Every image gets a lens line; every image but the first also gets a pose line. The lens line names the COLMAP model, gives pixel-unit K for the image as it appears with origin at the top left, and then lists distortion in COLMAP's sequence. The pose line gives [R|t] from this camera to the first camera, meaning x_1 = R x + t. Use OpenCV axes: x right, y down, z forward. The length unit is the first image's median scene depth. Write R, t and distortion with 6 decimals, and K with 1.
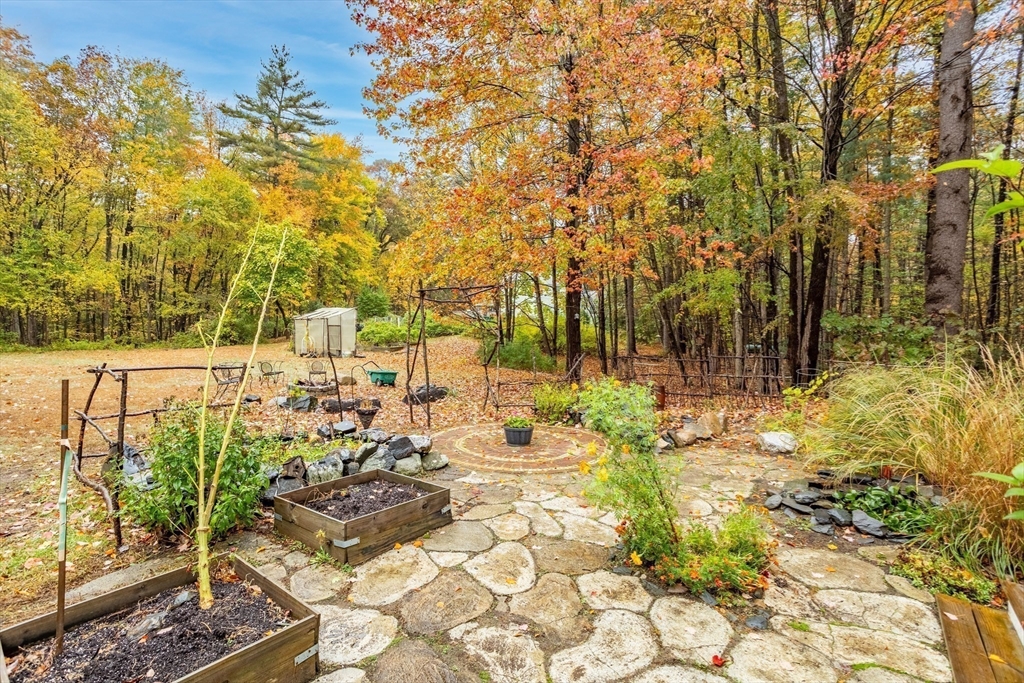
lens RADIAL K [[502.3, 0, 506.5], [0, 502.3, 332.4], [0, 0, 1]] dist [0.000073, 0.001750]
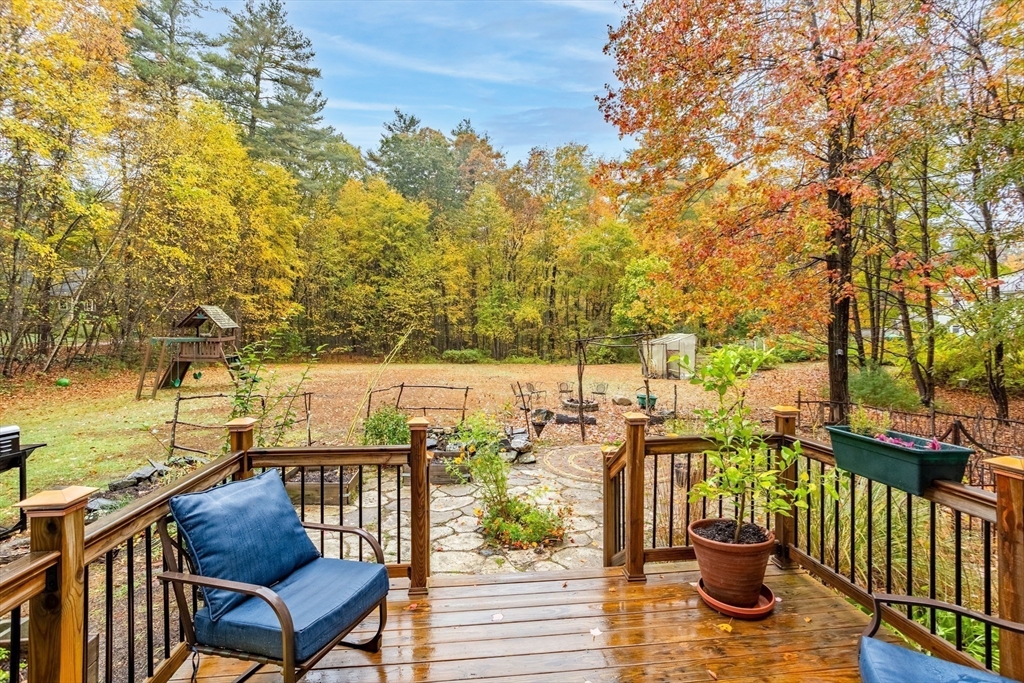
lens RADIAL K [[502.3, 0, 485.6], [0, 502.3, 333.9], [0, 0, 1]] dist [0.000073, 0.001750]
pose [[0.657347, -0.008537, -0.753540, 0.167804], [-0.012512, 0.999674, -0.022240, -0.015643], [0.753485, 0.024047, 0.657026, -0.019592]]
